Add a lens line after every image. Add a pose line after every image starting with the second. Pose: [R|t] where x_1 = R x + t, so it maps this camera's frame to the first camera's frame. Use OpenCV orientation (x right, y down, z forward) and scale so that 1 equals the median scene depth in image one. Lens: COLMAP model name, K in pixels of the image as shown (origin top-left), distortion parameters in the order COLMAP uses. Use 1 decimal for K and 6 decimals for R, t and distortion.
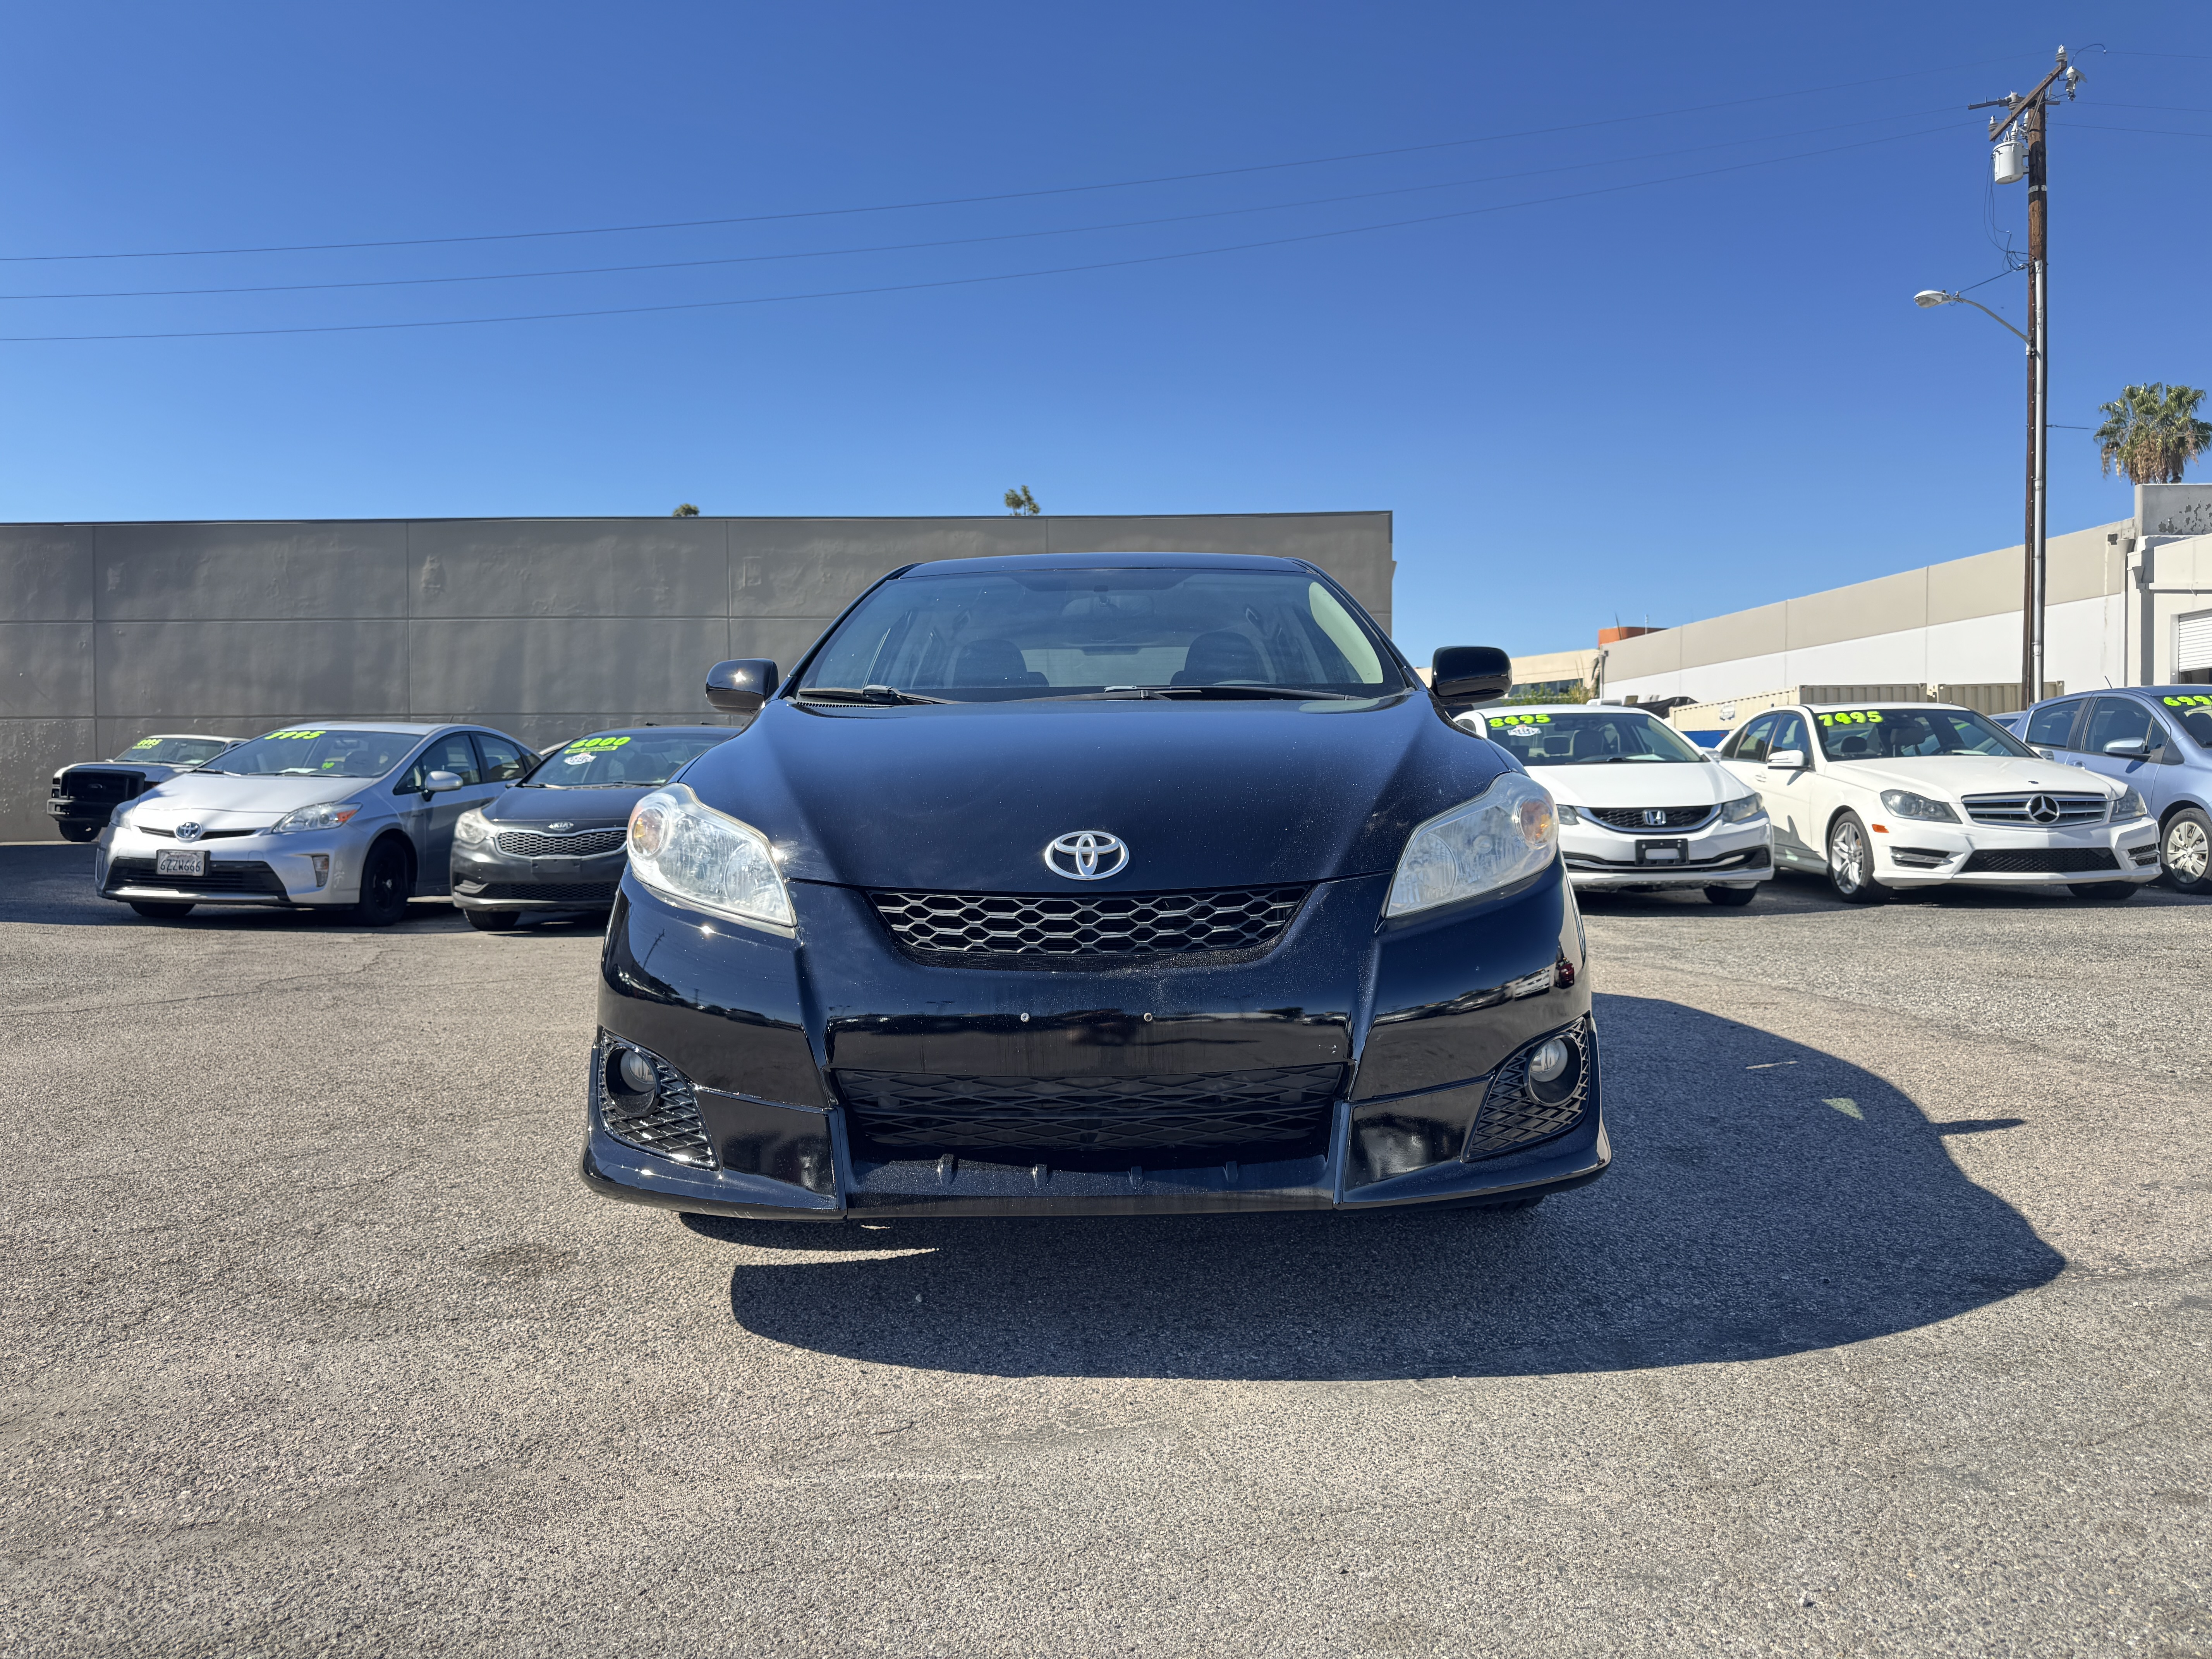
lens RADIAL K [[1536.0, 0, 1104.5], [0, 1536.0, 823.8], [0, 0, 1]] dist [0.061092, -0.086109]
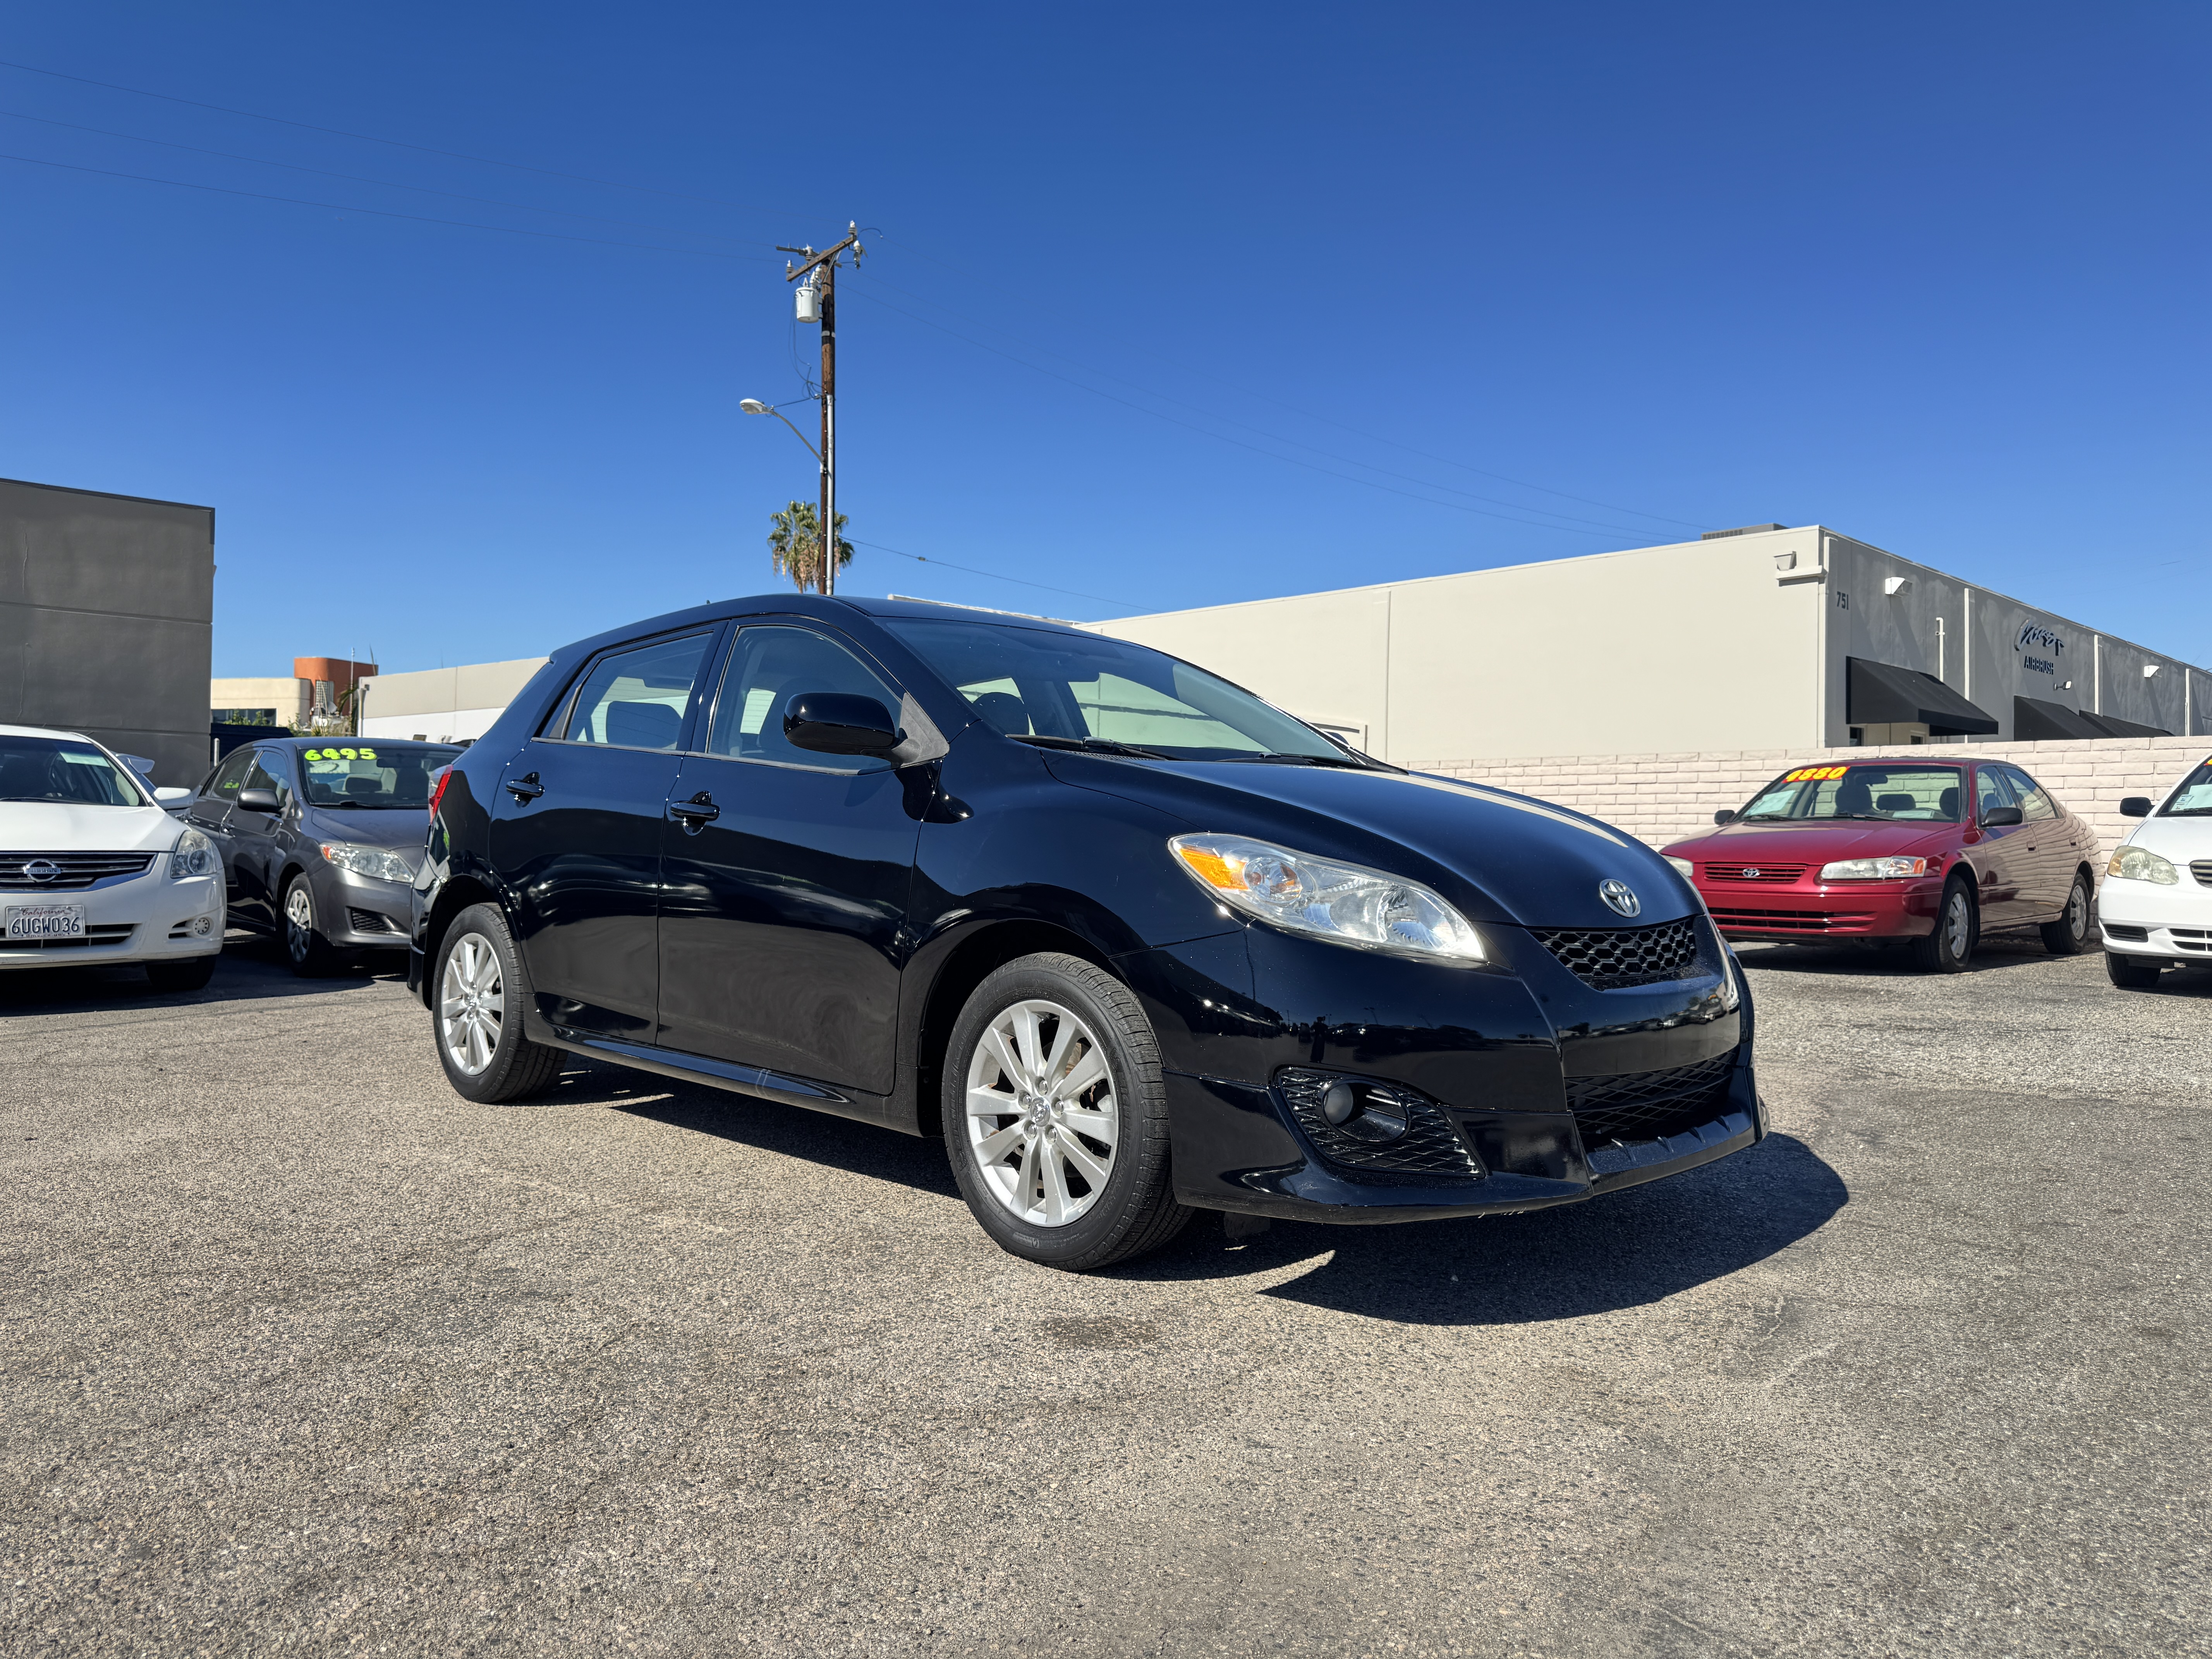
lens RADIAL K [[1536.8, 0, 1106.4], [0, 1536.8, 835.6], [0, 0, 1]] dist [0.005208, -0.000347]
pose [[0.697214, 0.020214, 0.716578, -0.291806], [-0.005740, 0.999728, -0.022616, -0.000436], [-0.716840, 0.011655, 0.697140, 0.099491]]
